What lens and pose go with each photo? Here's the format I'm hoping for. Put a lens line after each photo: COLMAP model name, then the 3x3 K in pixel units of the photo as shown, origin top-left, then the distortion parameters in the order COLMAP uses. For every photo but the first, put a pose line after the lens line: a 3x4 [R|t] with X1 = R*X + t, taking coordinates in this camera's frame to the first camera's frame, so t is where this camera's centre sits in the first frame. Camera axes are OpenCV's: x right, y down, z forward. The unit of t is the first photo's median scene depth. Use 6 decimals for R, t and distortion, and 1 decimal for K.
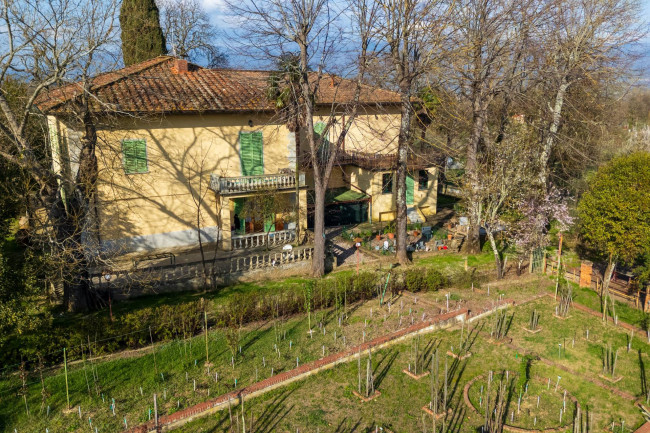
lens RADIAL K [[686.1, 0, 325.0], [0, 686.1, 216.5], [0, 0, 1]] dist [-0.001953, -0.010967]
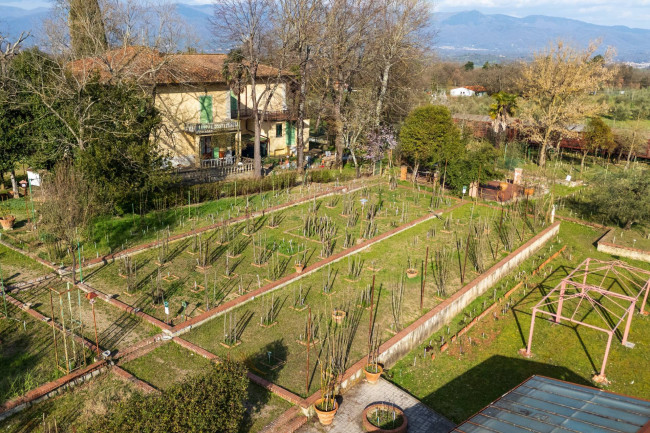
lens RADIAL K [[534.8, 0, 325.0], [0, 534.8, 216.5], [0, 0, 1]] dist [0.001469, -0.002404]
pose [[0.974432, -0.057480, 0.217207, -0.154660], [0.036132, 0.994229, 0.101011, 0.052597], [-0.221759, -0.090580, 0.970885, -0.382195]]
